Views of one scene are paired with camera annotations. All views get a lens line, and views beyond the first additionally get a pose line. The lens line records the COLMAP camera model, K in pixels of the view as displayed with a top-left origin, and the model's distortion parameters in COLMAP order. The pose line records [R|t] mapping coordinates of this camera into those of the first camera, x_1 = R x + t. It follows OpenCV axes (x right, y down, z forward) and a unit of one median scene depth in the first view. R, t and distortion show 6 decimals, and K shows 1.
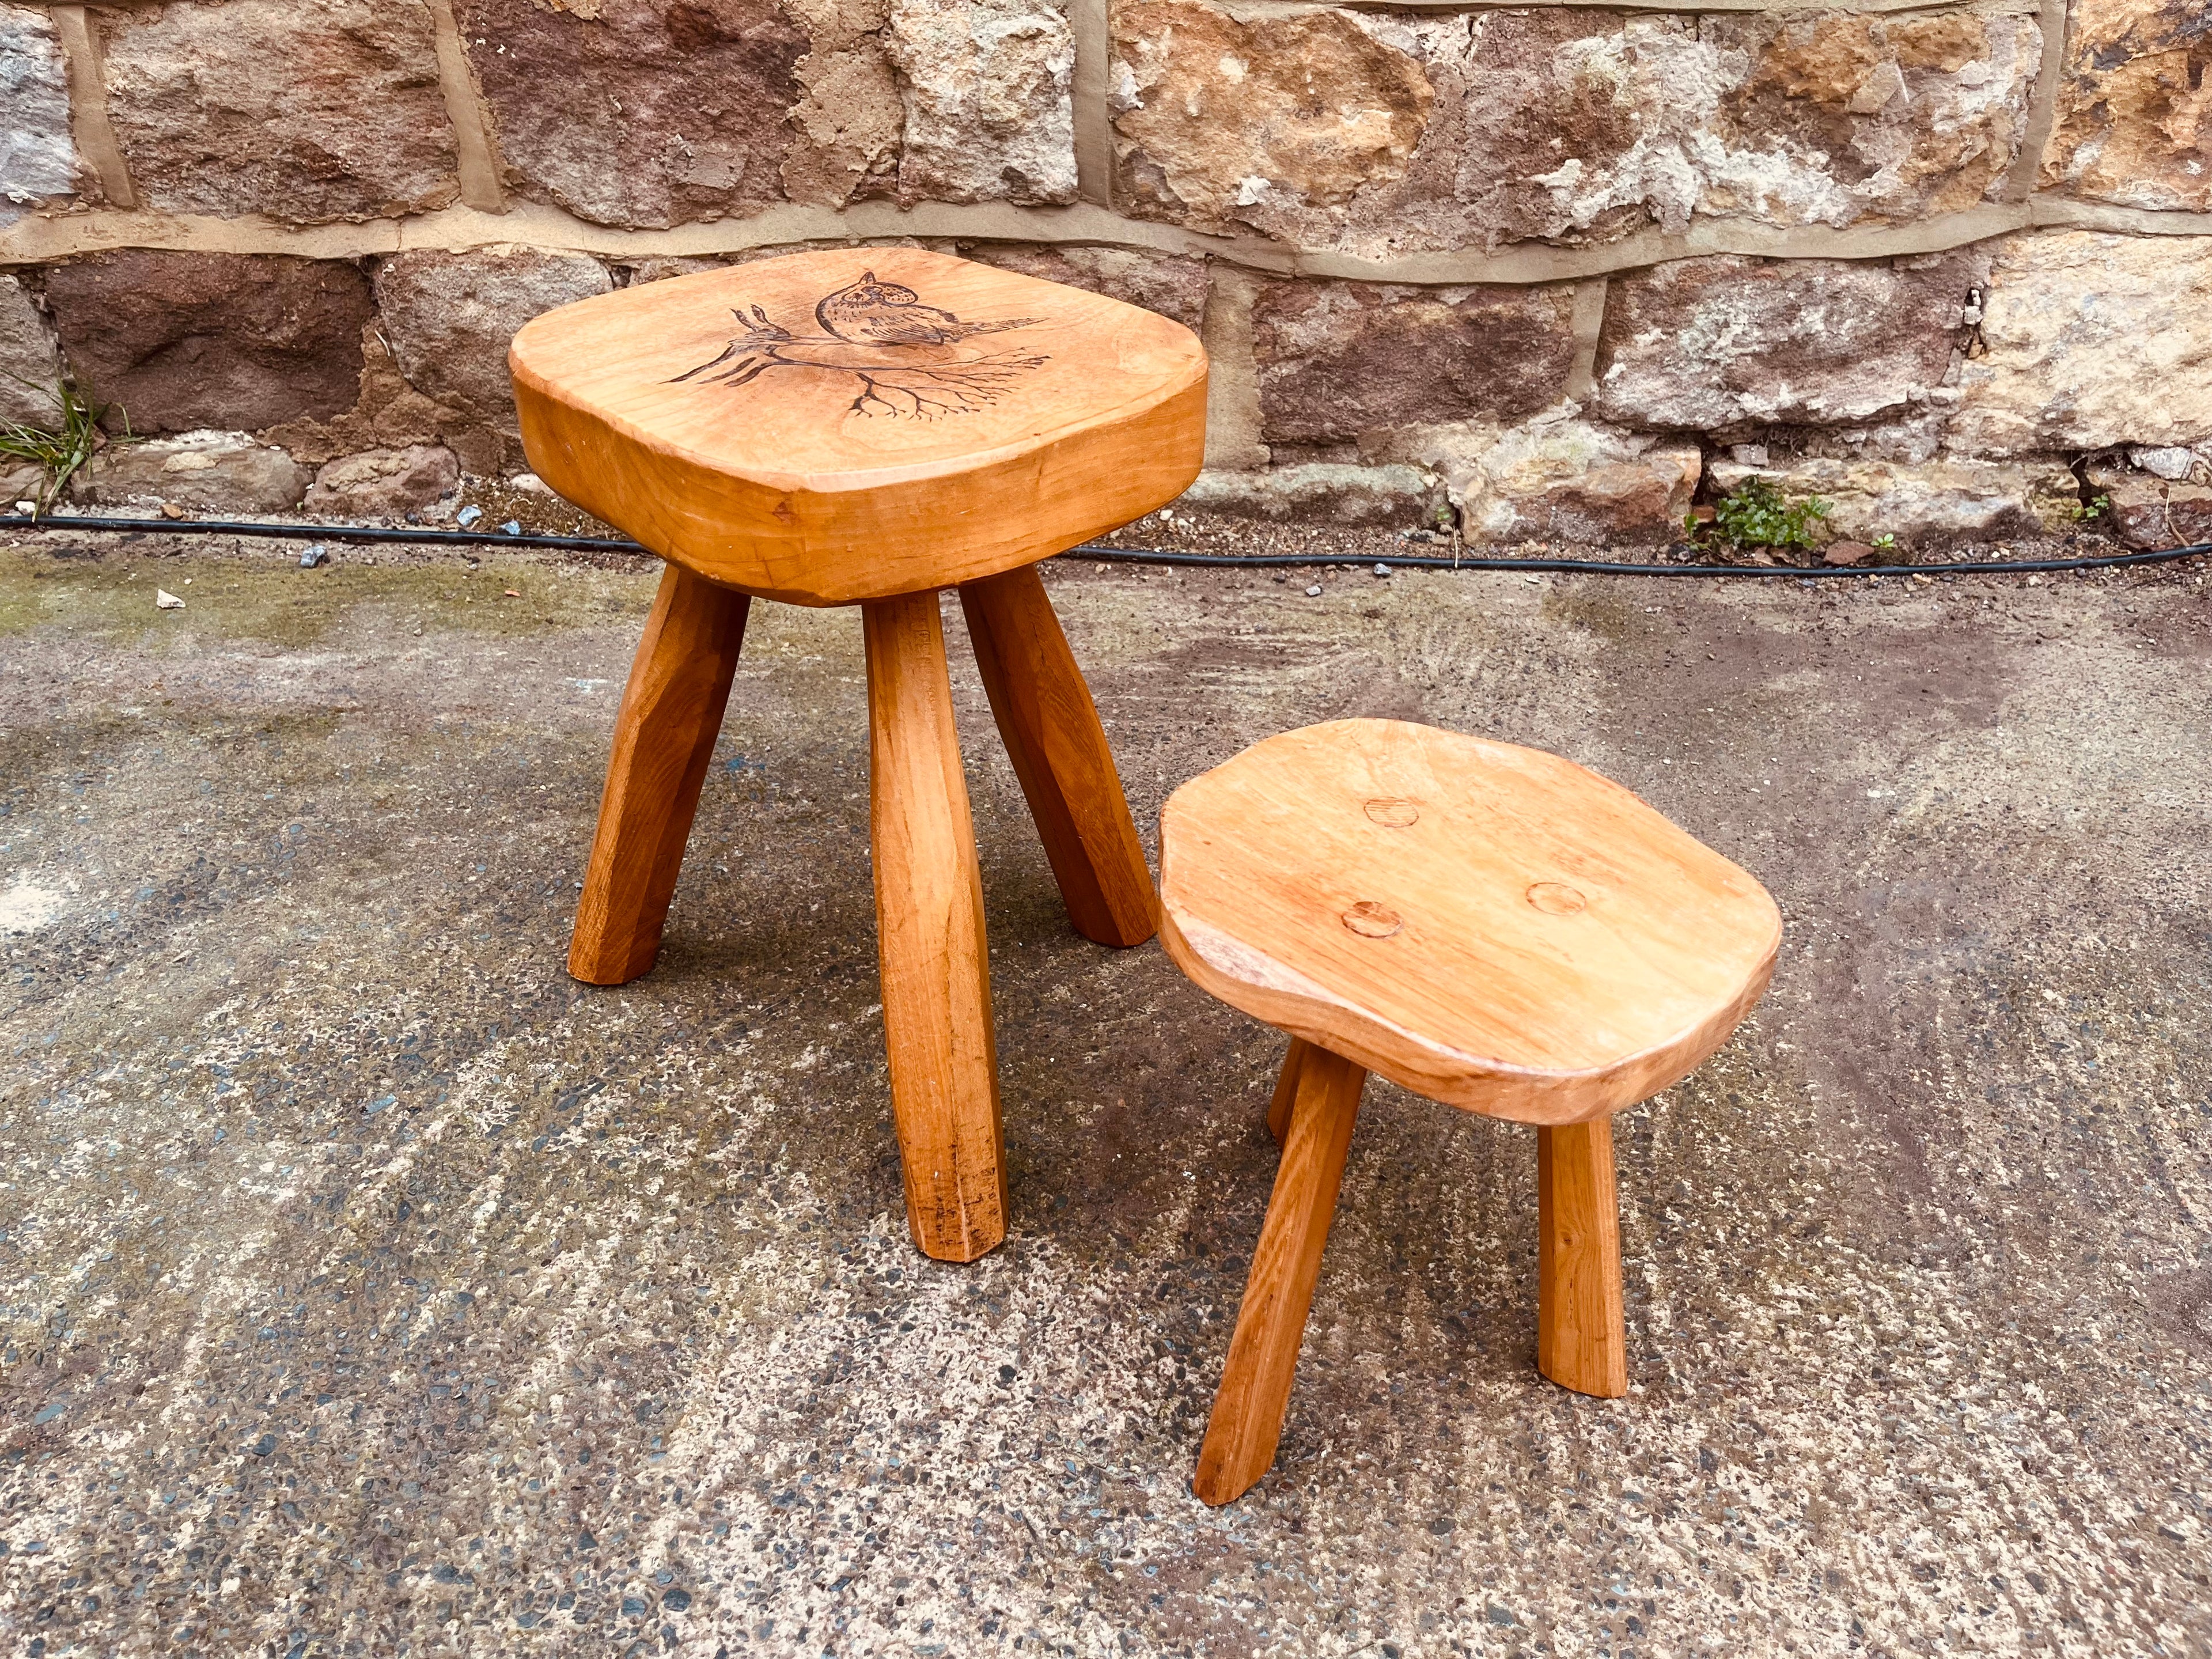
lens RADIAL K [[1676.0, 0, 1112.4], [0, 1676.0, 822.0], [0, 0, 1]] dist [0.064256, -0.087193]
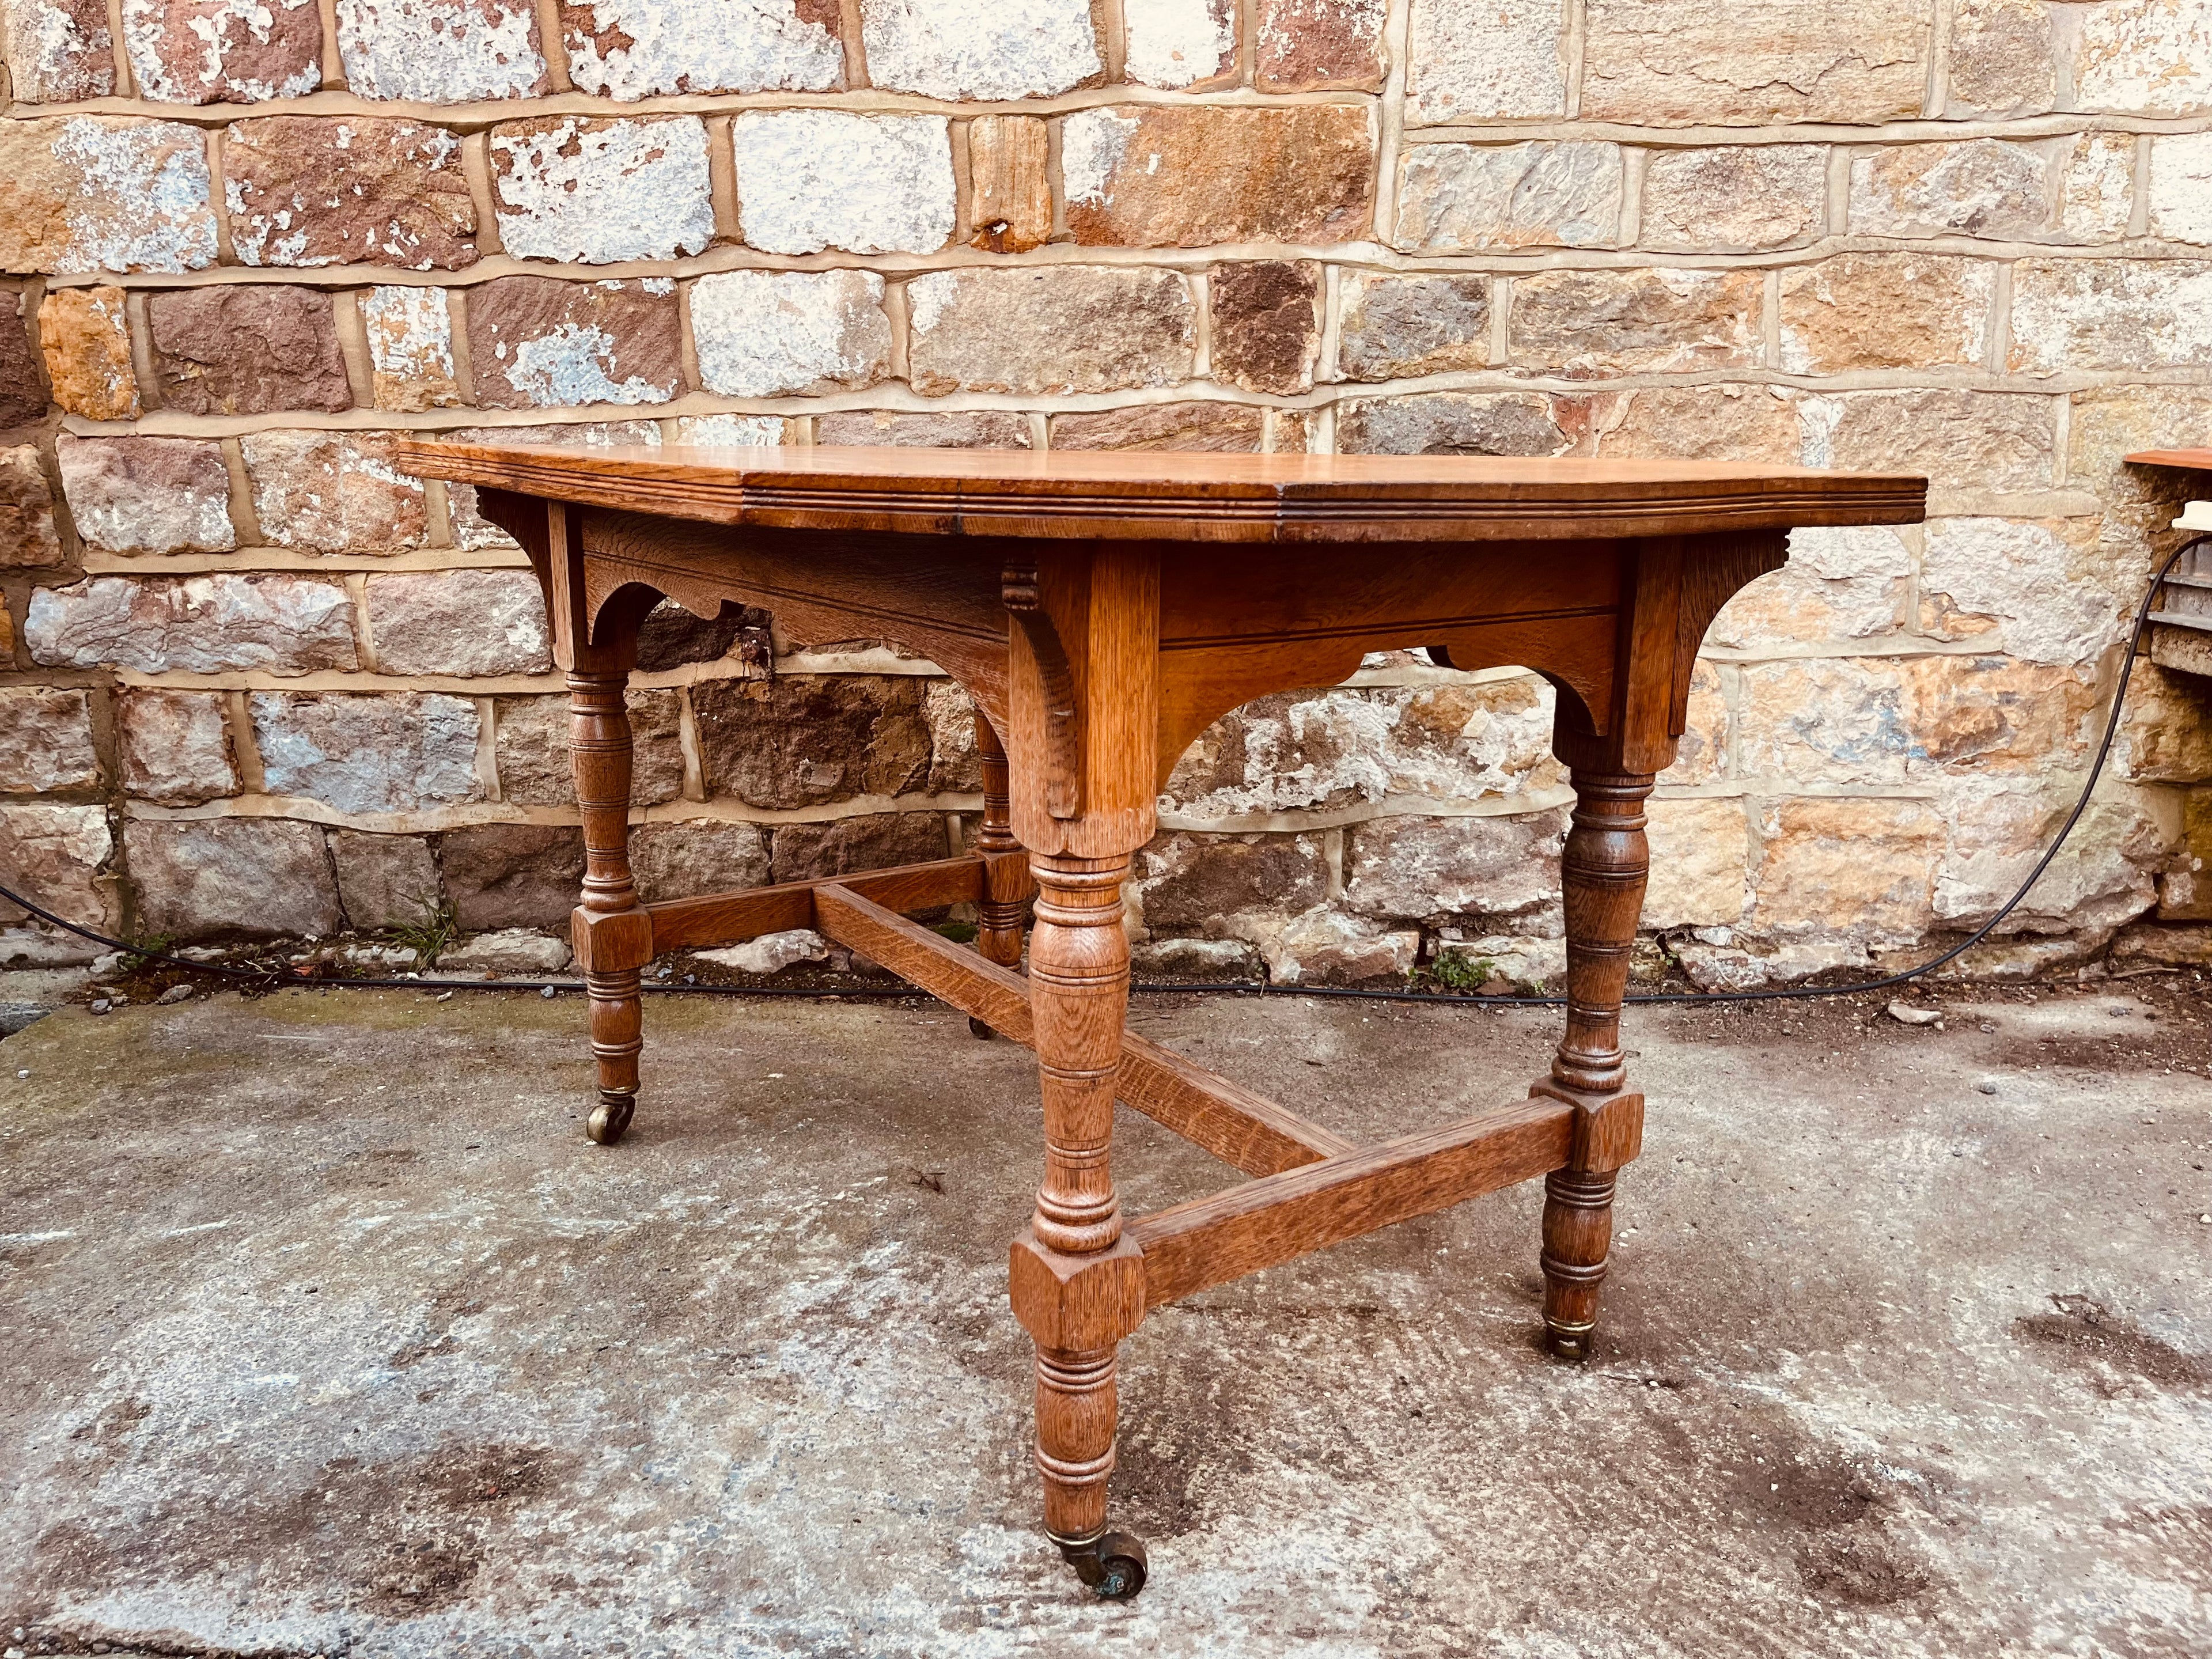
lens RADIAL K [[1676.0, 0, 1090.5], [0, 1676.0, 824.0], [0, 0, 1]] dist [0.064256, -0.087193]
pose [[0.998085, -0.013997, -0.060253, 0.152815], [-0.008520, 0.933675, -0.358021, 0.297536], [0.061268, 0.357849, 0.931767, -0.625250]]
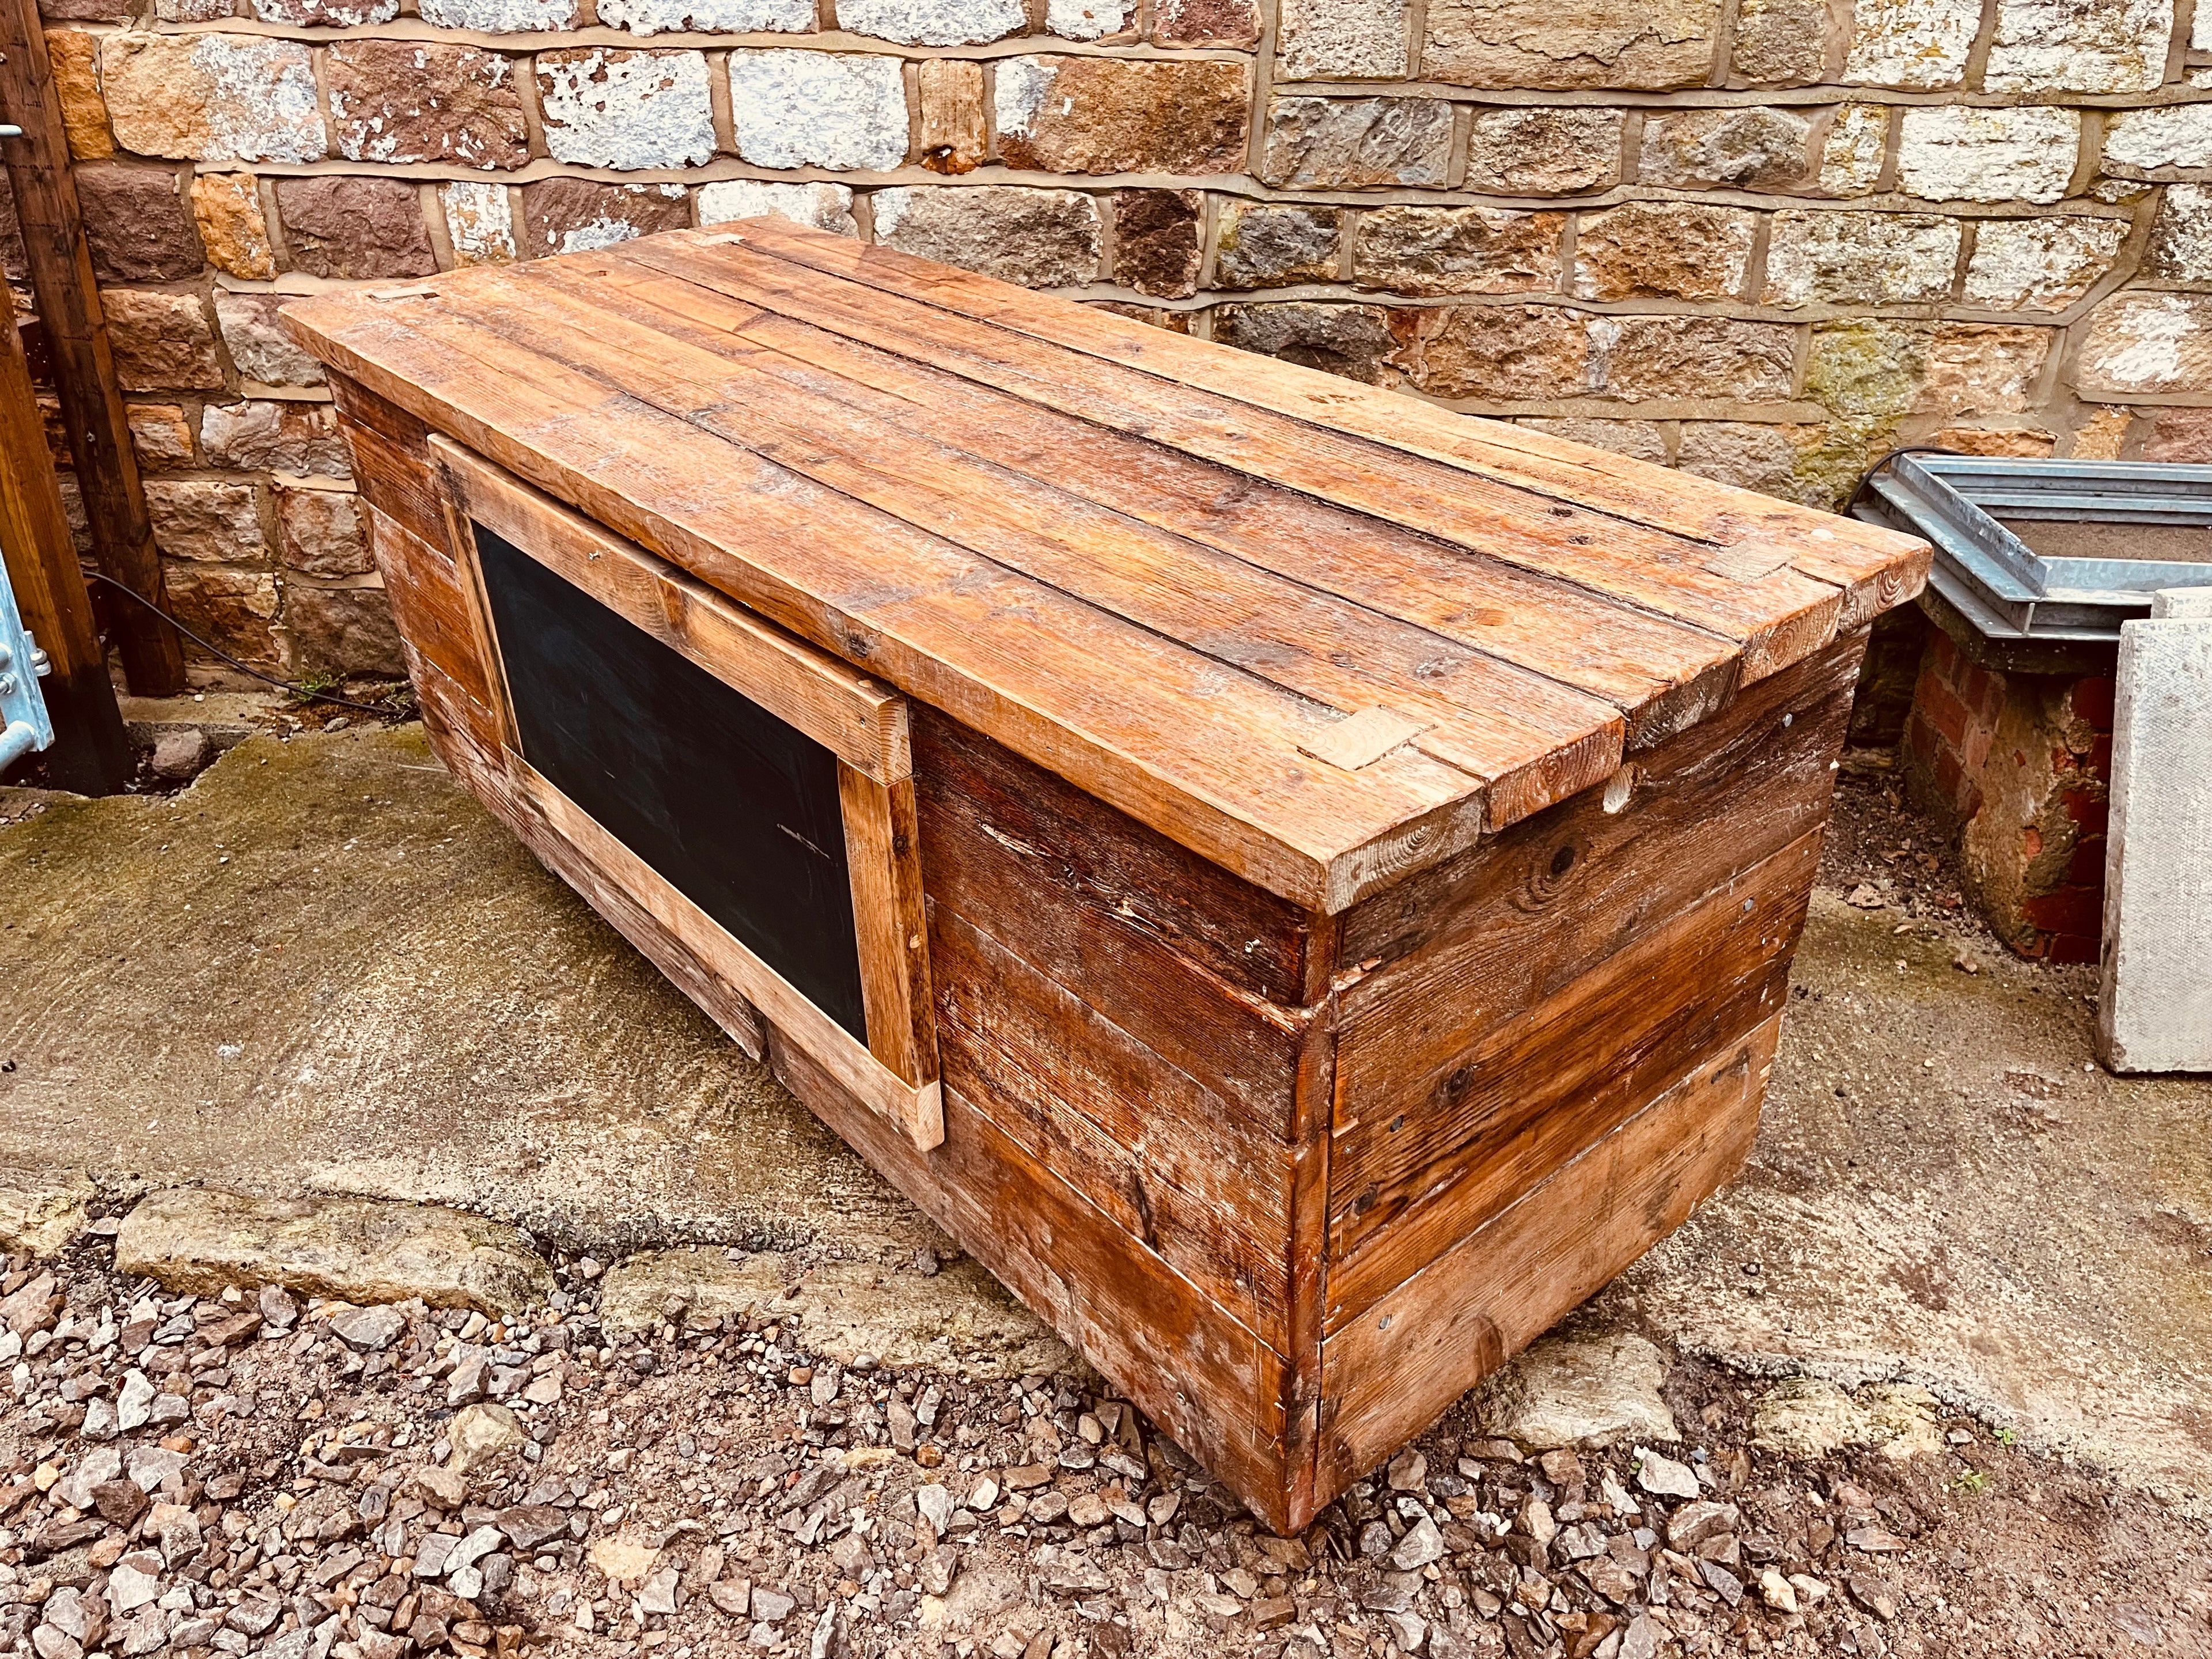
lens RADIAL K [[1676.0, 0, 1091.7], [0, 1676.0, 819.3], [0, 0, 1]] dist [0.064256, -0.087193]
pose [[0.992137, 0.051898, -0.113892, 0.426133], [-0.065699, 0.990479, -0.120978, 0.190621], [0.106529, 0.127509, 0.986100, -1.193874]]
